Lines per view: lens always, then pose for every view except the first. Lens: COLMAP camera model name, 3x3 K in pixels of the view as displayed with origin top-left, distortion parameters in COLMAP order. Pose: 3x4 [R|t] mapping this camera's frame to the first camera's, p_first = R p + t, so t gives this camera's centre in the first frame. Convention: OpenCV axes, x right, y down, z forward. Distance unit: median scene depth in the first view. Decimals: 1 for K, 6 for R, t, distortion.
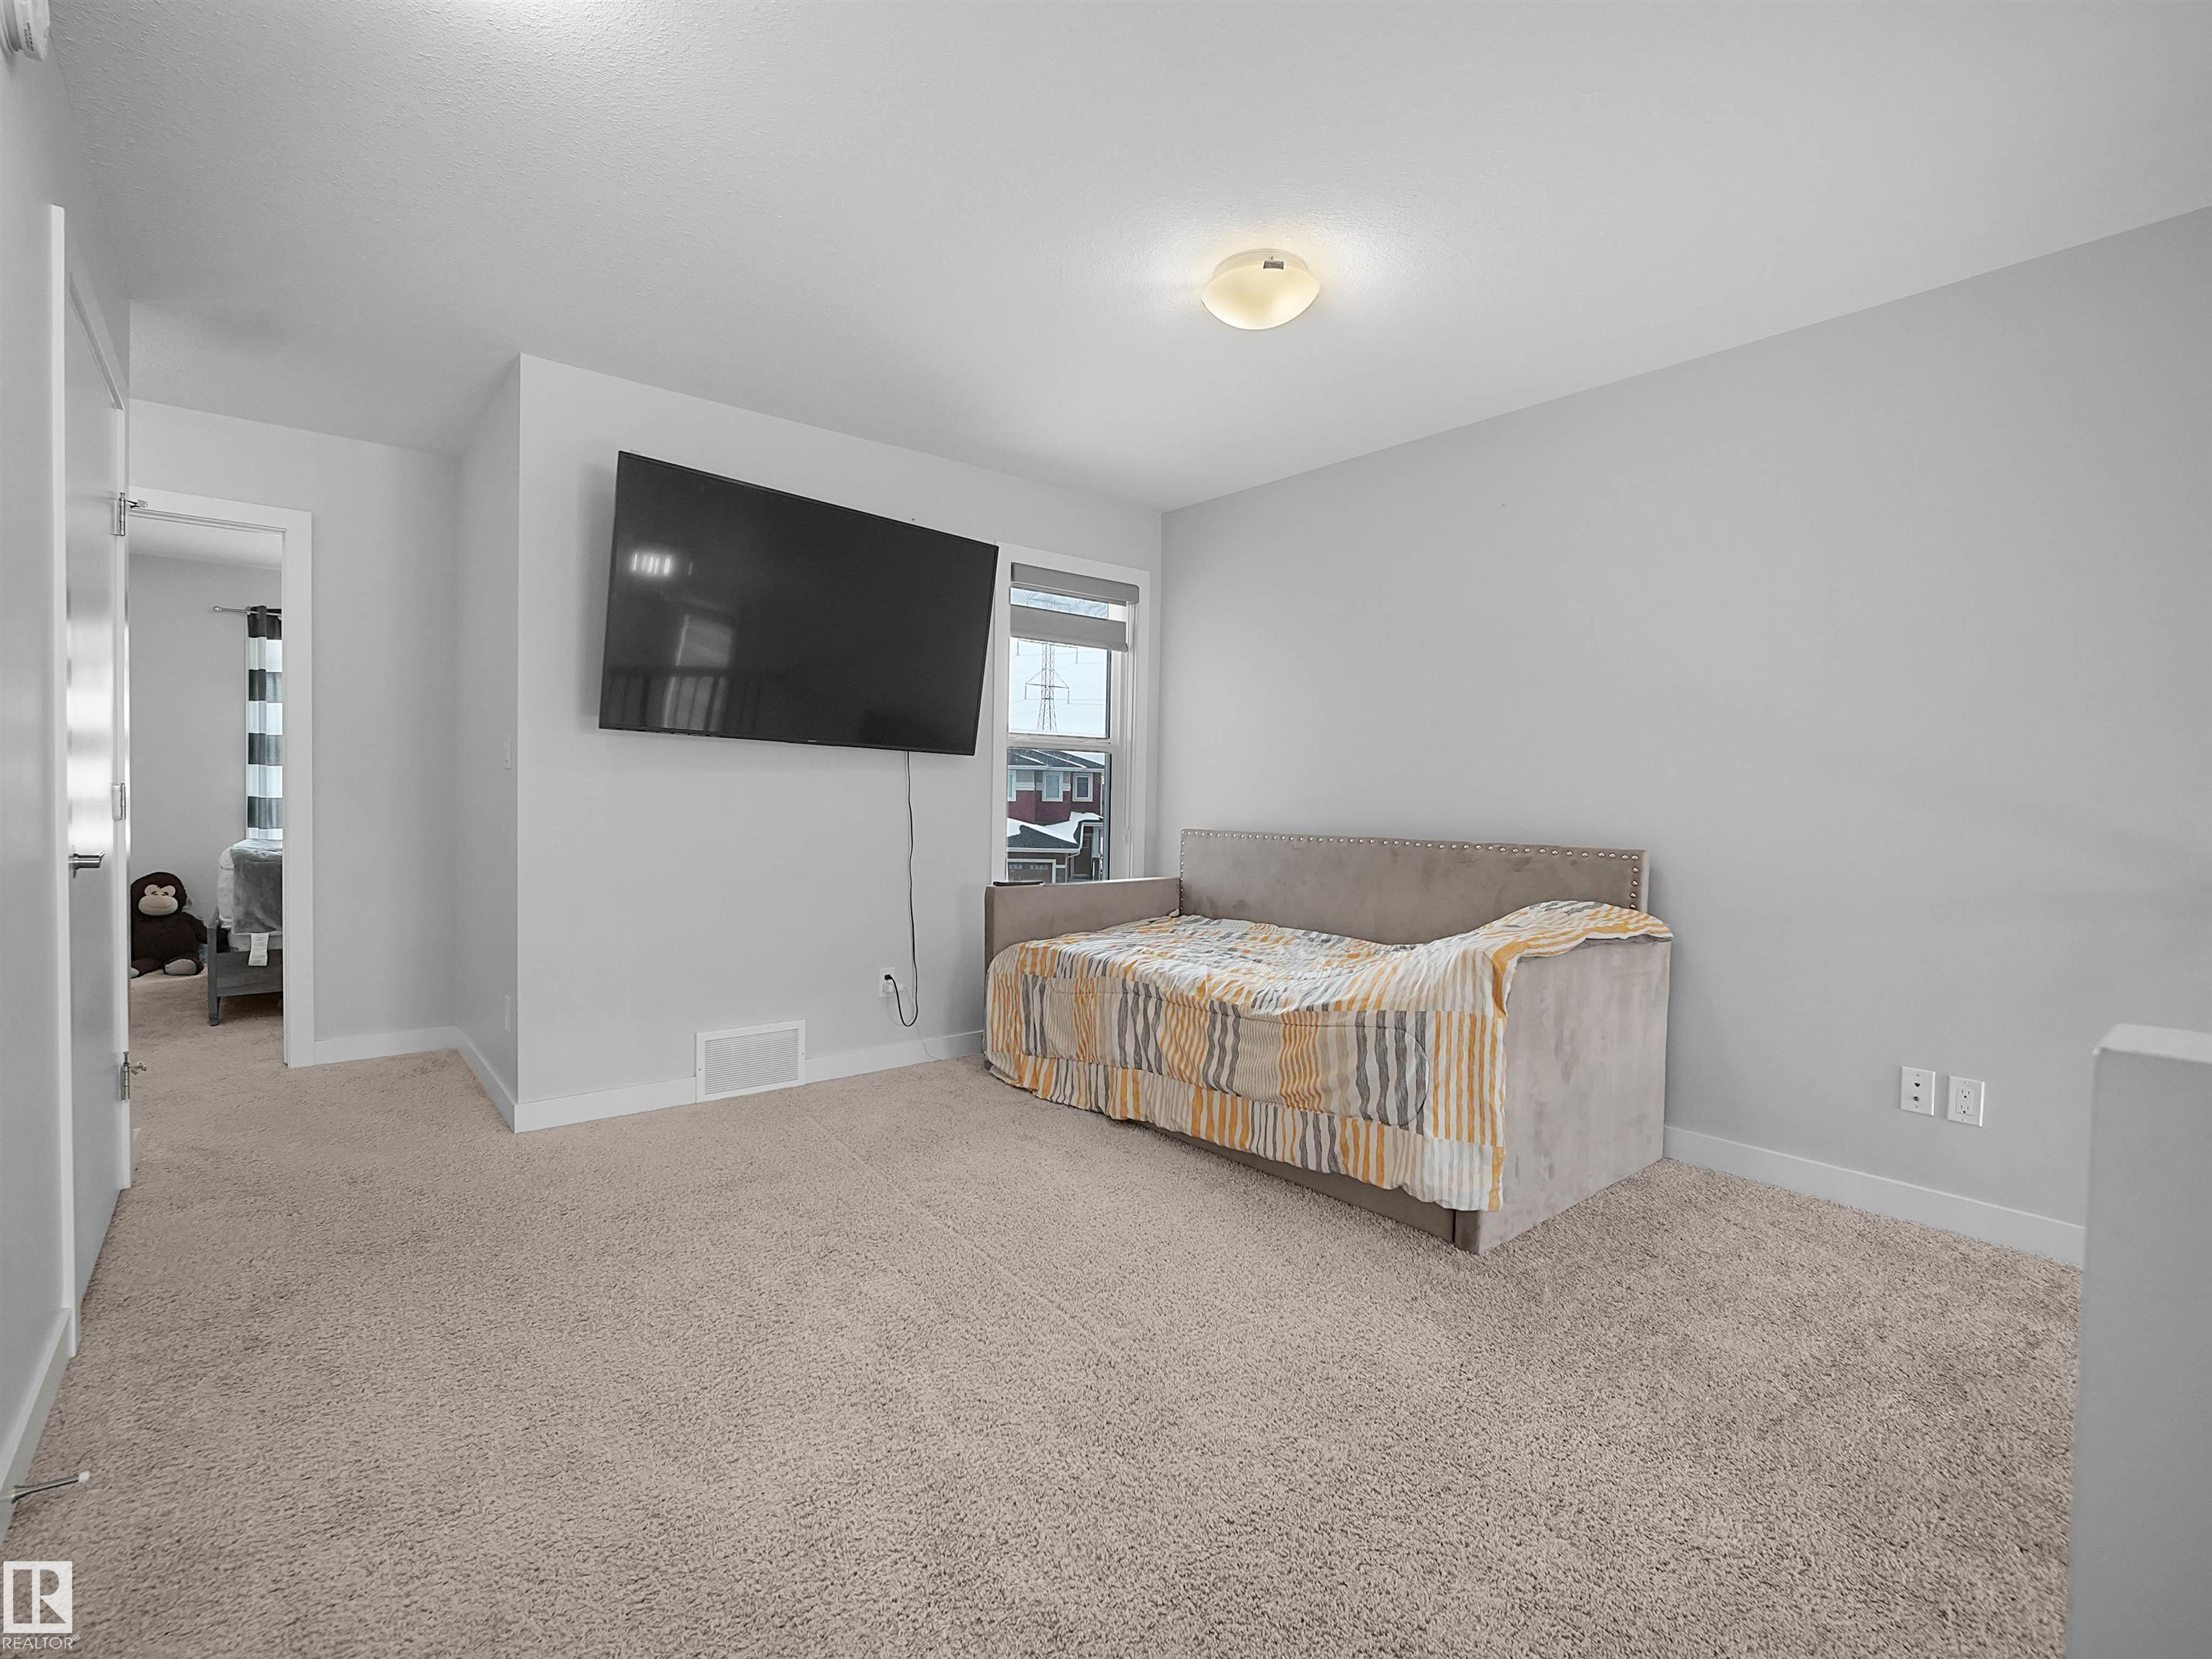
lens RADIAL K [[1010.7, 0, 1097.1], [0, 1010.7, 828.8], [0, 0, 1]] dist [-0.028475, 0.007393]
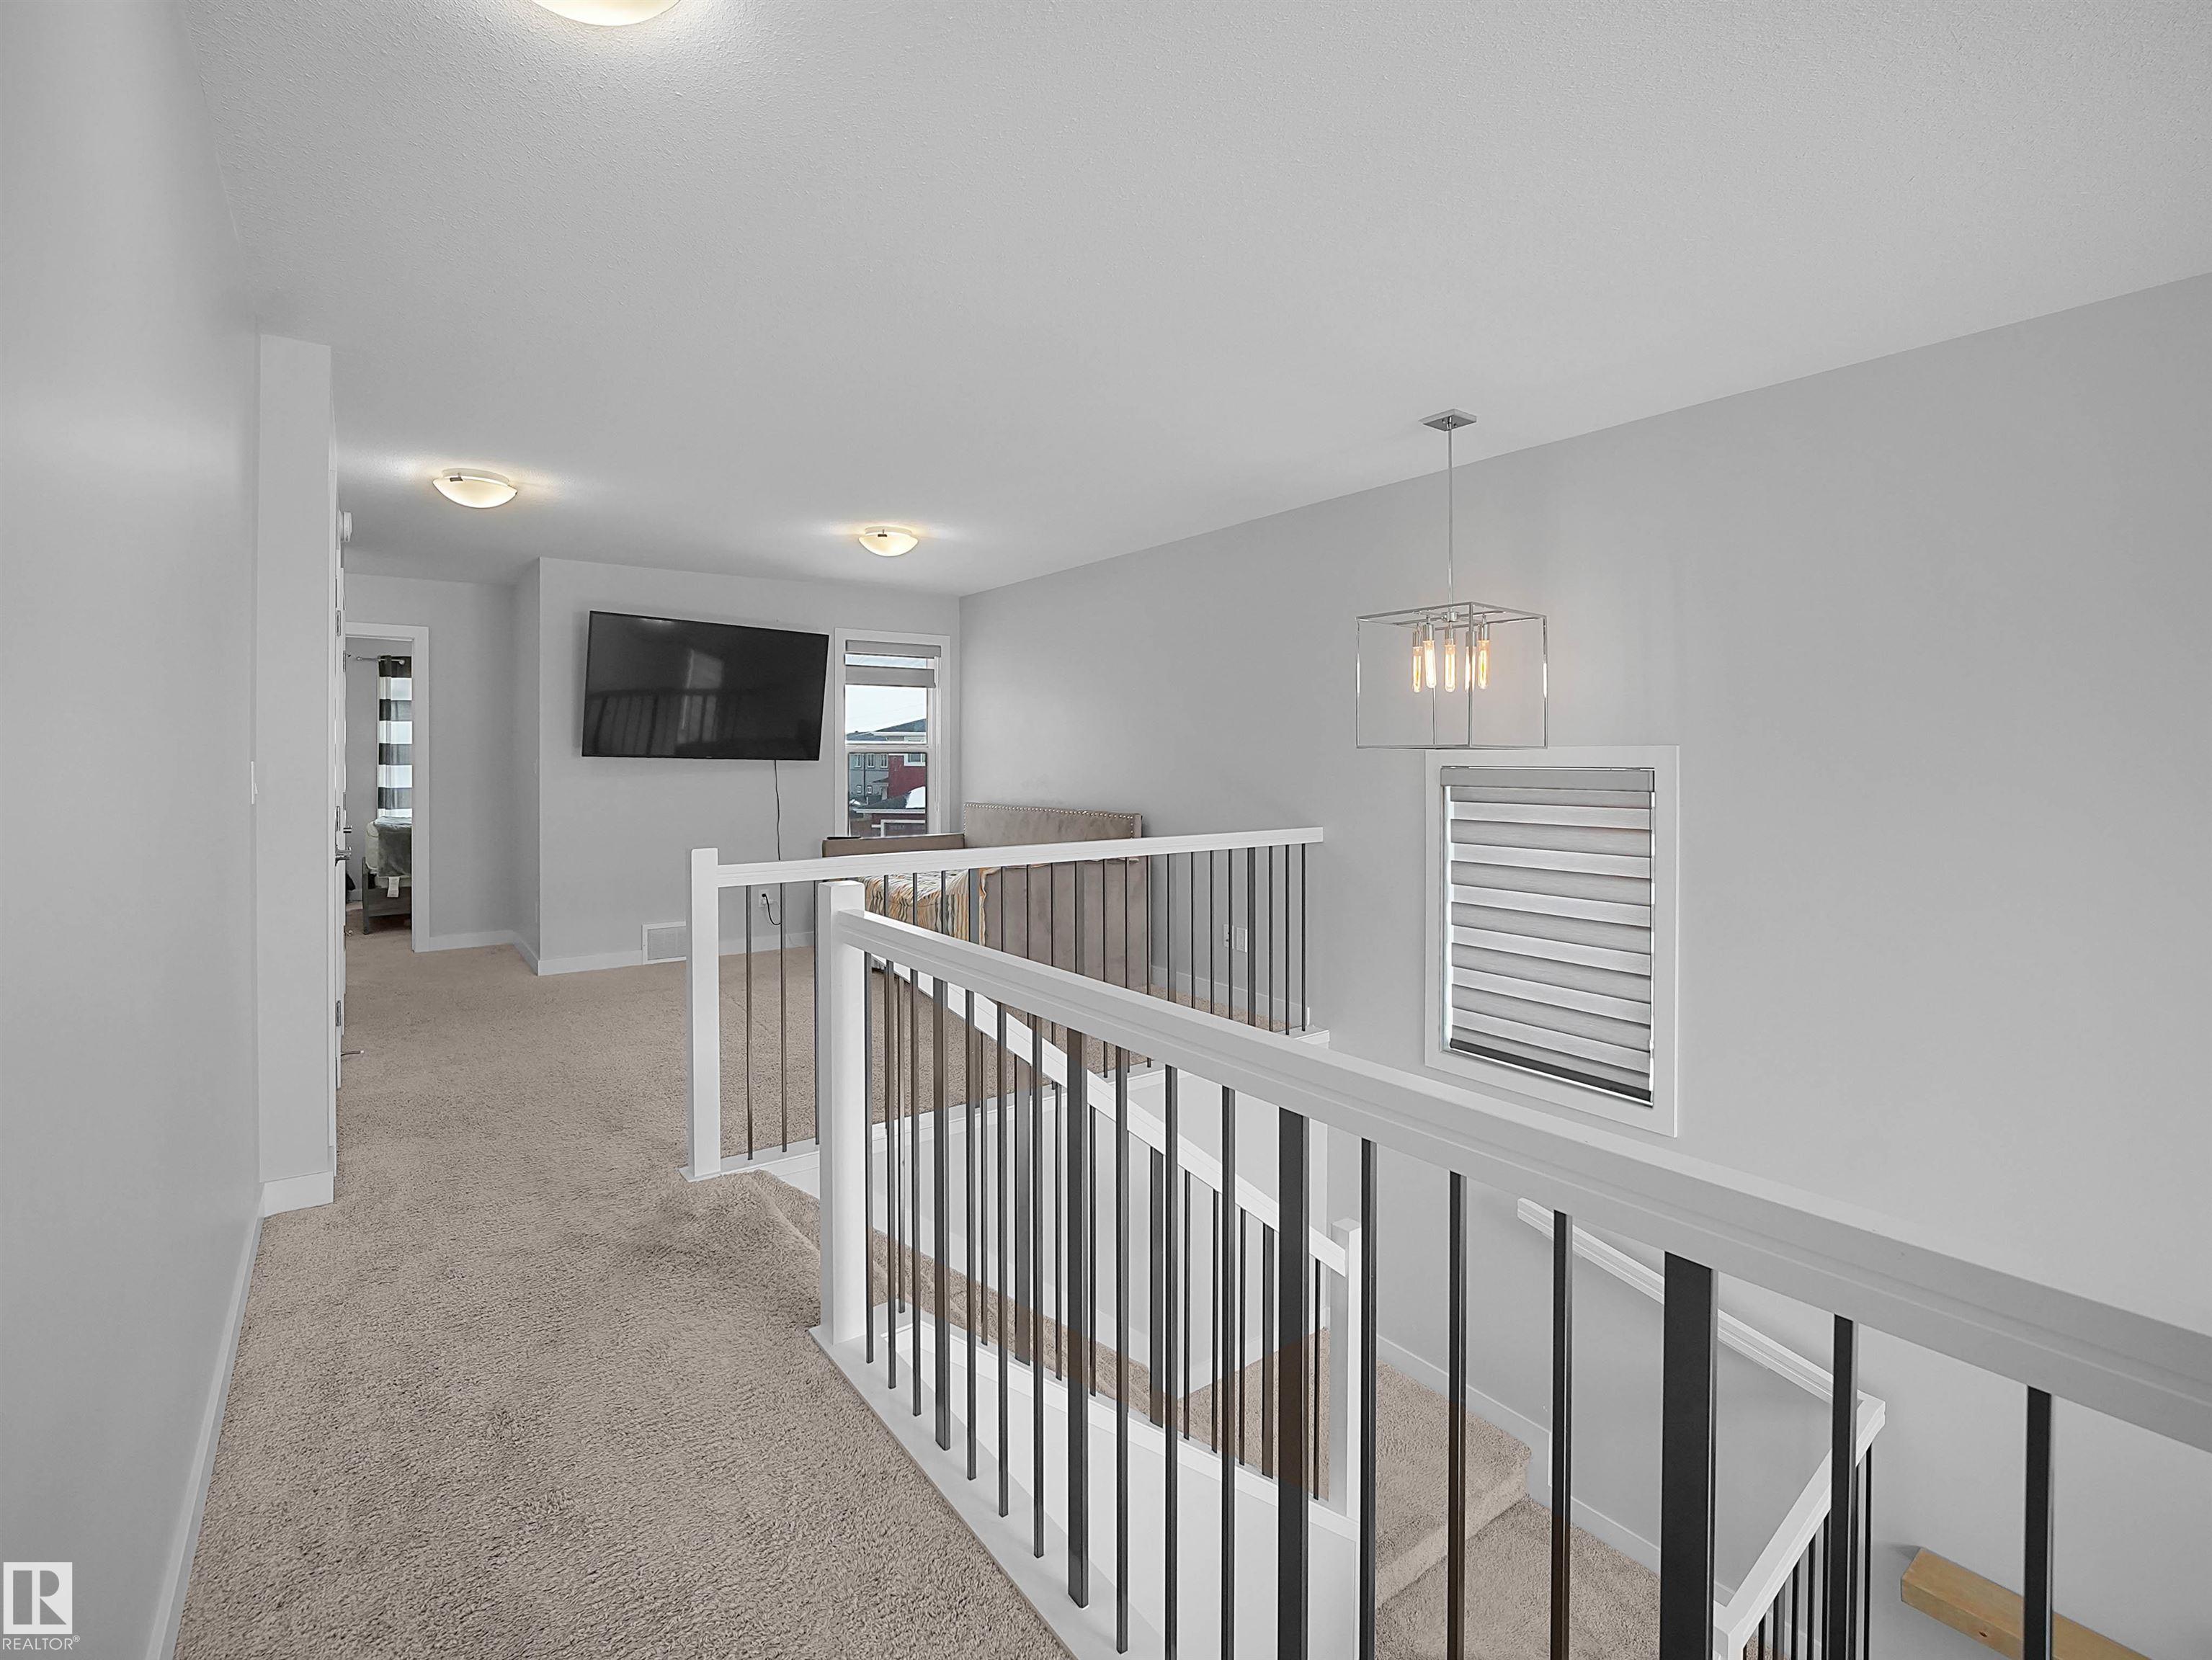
lens RADIAL K [[1014.7, 0, 1100.3], [0, 1014.7, 768.1], [0, 0, 1]] dist [-0.004693, -0.000093]
pose [[0.997715, -0.016652, -0.065484, 0.499959], [0.015022, 0.999567, -0.025298, -0.013205], [0.065876, 0.024257, 0.997533, -0.693432]]
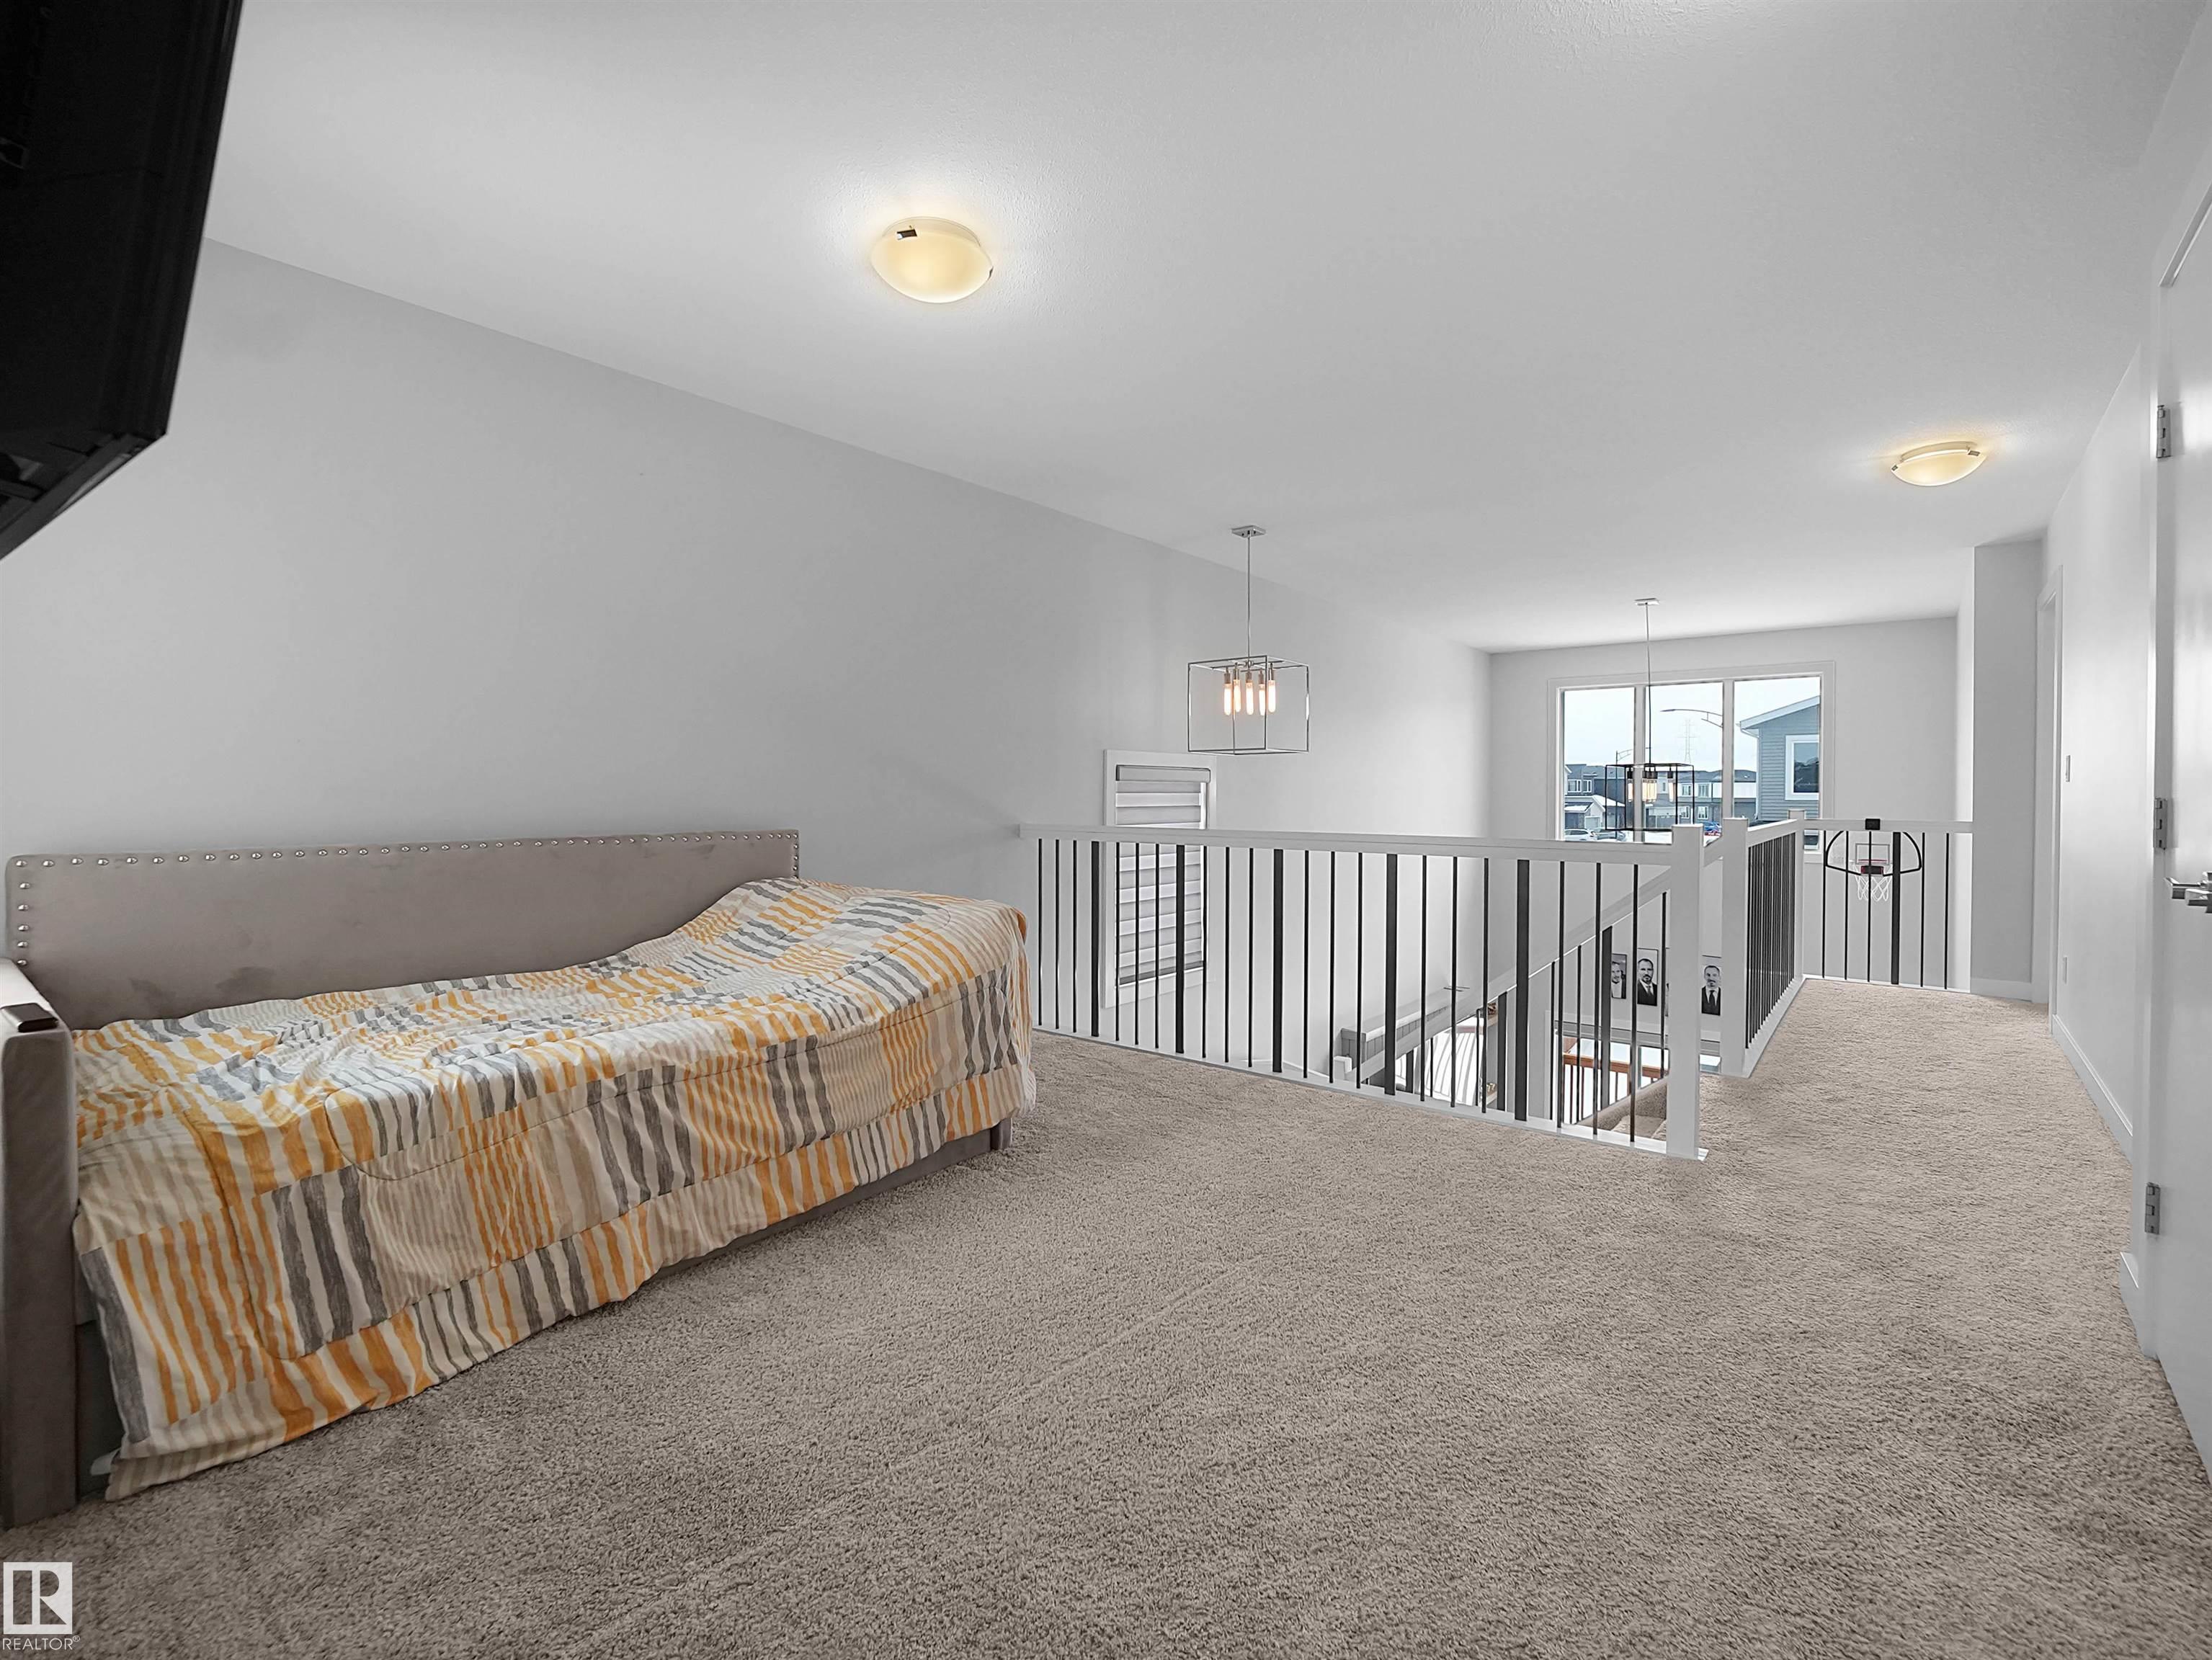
lens RADIAL K [[1010.6, 0, 1097.1], [0, 1010.6, 829.3], [0, 0, 1]] dist [-0.028475, 0.007393]
pose [[-0.197606, -0.050939, 0.978957, -0.605257], [0.025993, 0.998026, 0.057178, -0.032764], [-0.979937, 0.036745, -0.195892, 0.775673]]
